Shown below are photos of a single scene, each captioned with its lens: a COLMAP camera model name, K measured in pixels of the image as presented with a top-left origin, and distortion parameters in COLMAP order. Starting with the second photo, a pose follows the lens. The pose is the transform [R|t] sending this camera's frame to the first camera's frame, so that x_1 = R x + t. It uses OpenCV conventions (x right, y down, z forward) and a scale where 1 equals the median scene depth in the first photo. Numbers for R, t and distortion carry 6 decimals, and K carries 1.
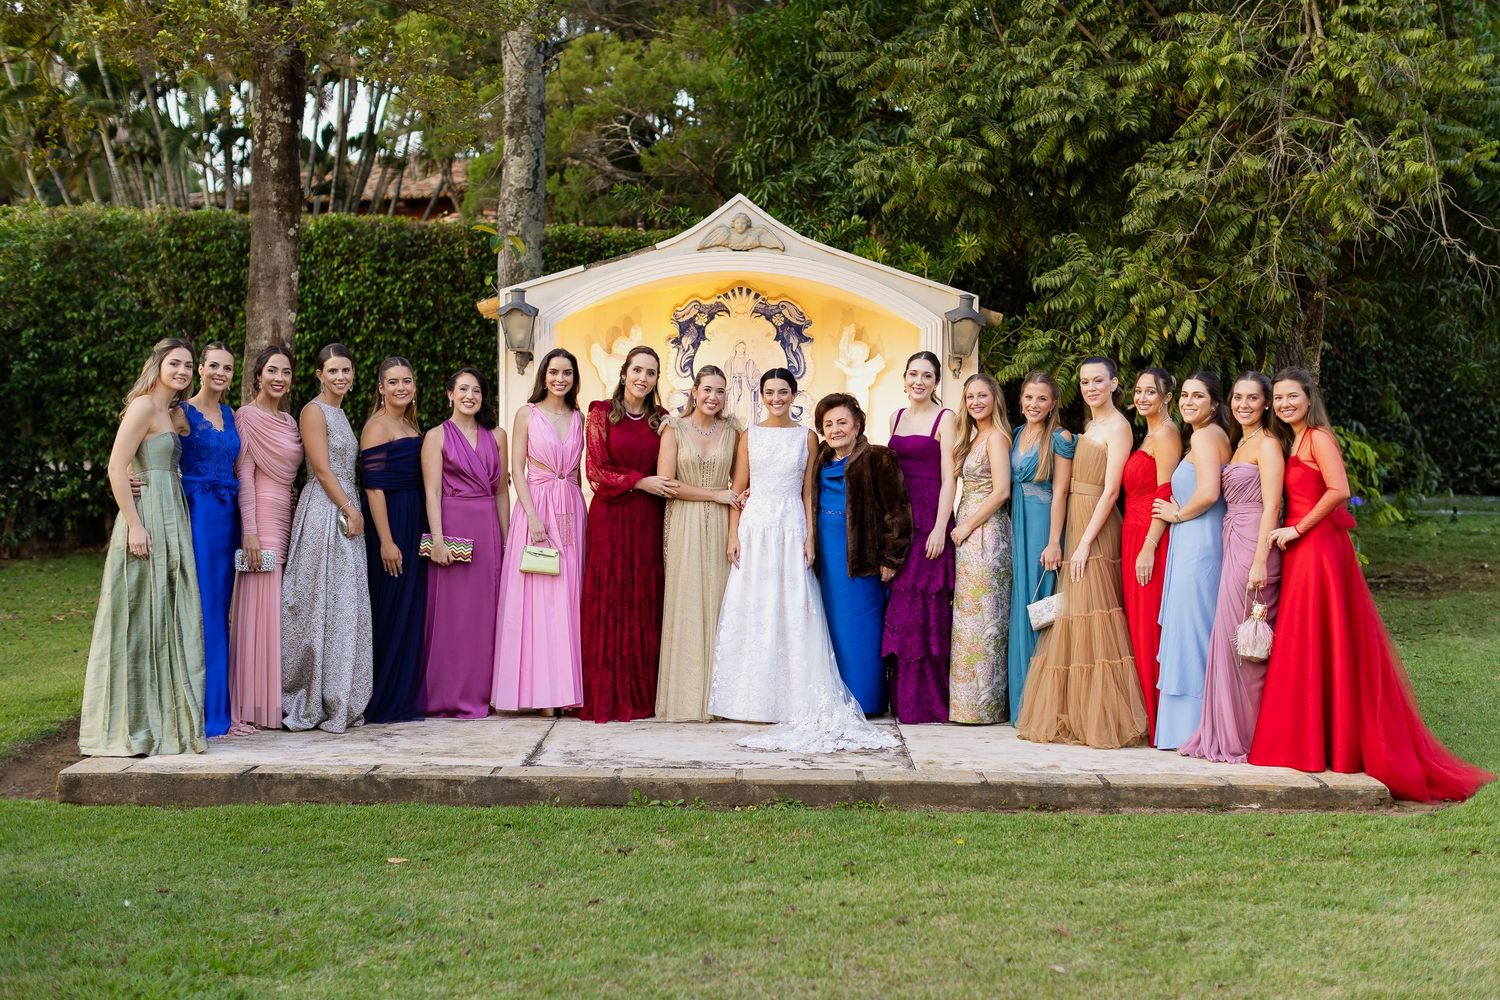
lens RADIAL K [[2180.5, 0, 745.7], [0, 2180.5, 467.1], [0, 0, 1]] dist [0.033627, 0.016780]
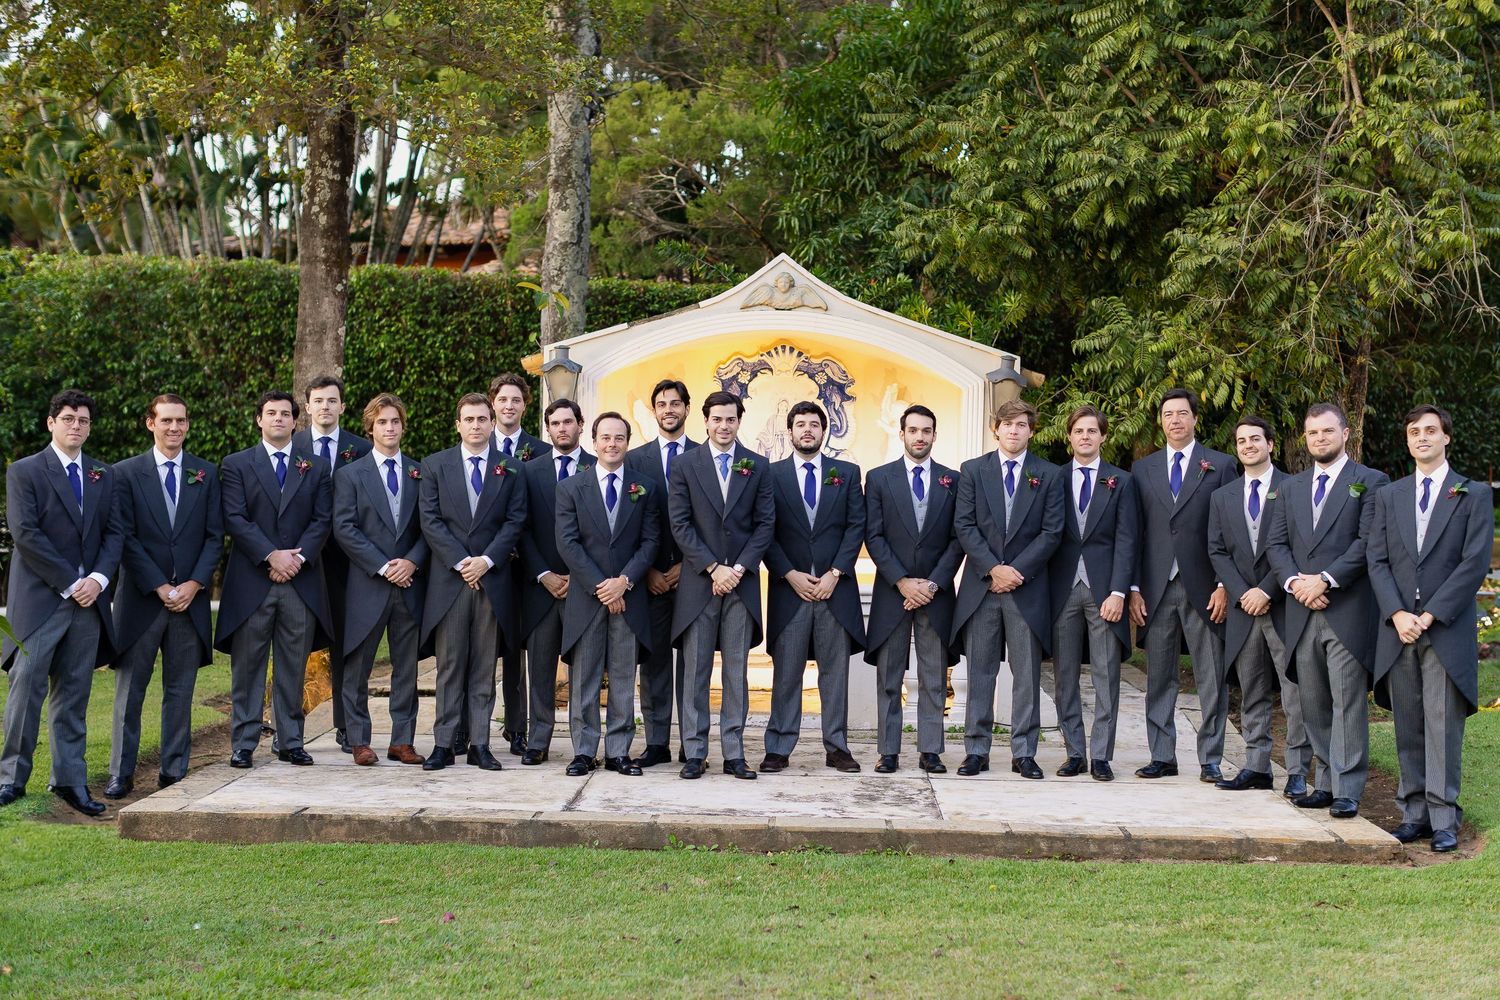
lens RADIAL K [[2298.0, 0, 750.0], [0, 2298.0, 500.0], [0, 0, 1]] dist [0.031897, -0.068935]
pose [[0.999745, 0.010851, -0.019810, 0.004263], [-0.011077, 0.999874, -0.011366, 0.000608], [0.019684, 0.011583, 0.999739, -0.059497]]
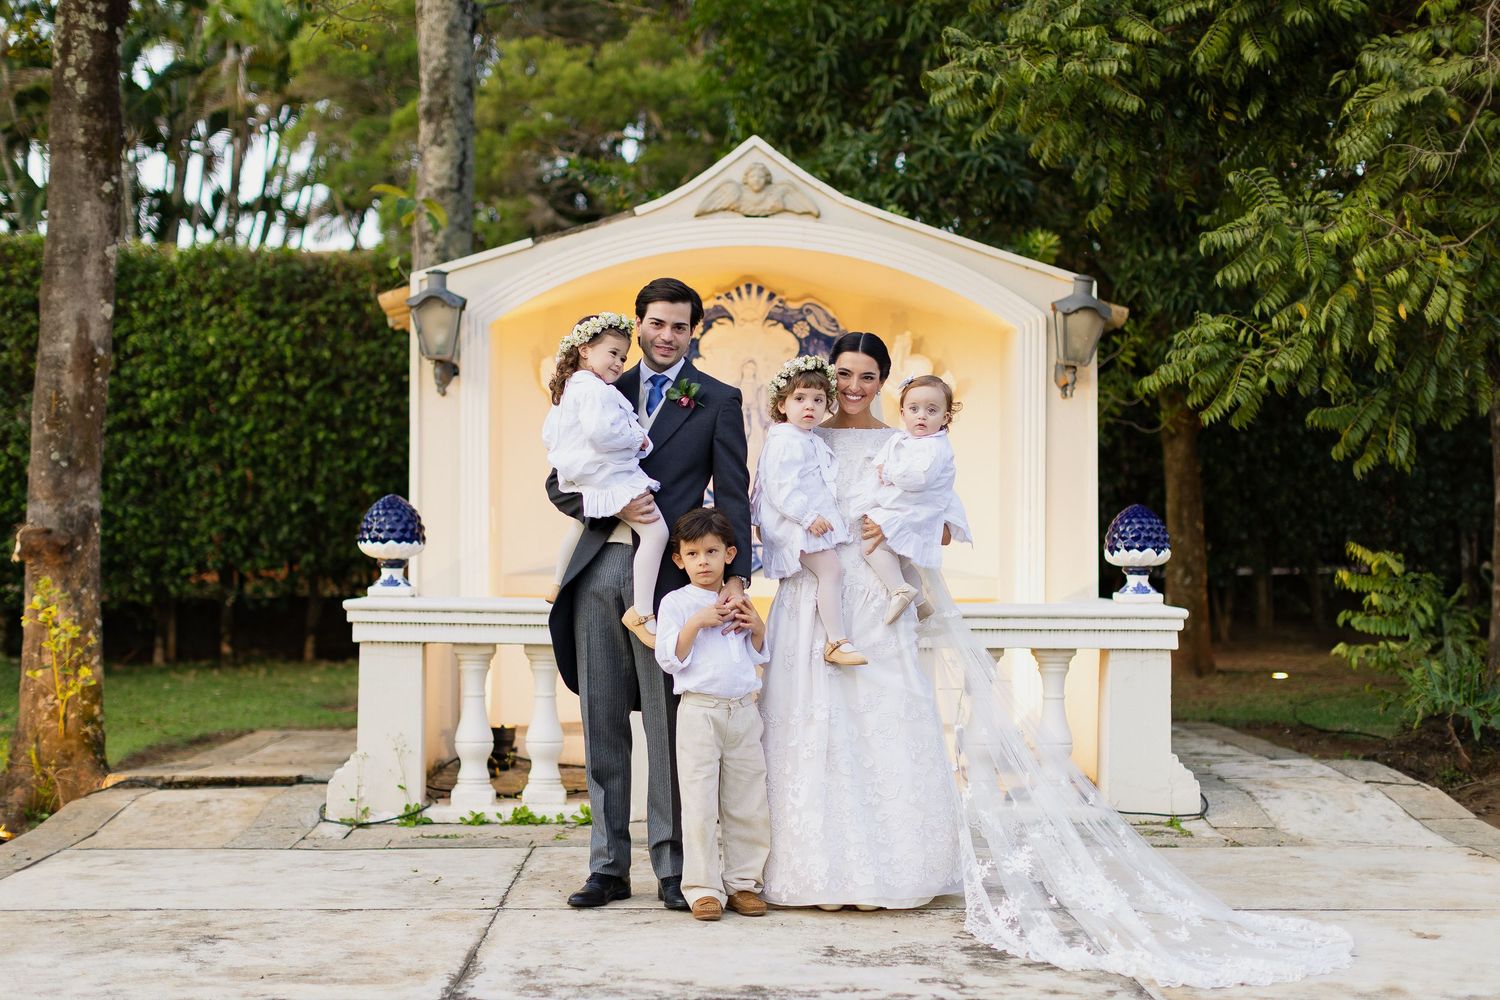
lens RADIAL K [[2298.0, 0, 750.0], [0, 2298.0, 500.0], [0, 0, 1]] dist [0.031897, -0.068935]
pose [[0.999544, -0.005205, 0.029743, -0.027602], [0.006553, 0.998946, -0.045429, 0.025374], [-0.029475, 0.045603, 0.998525, 0.276330]]
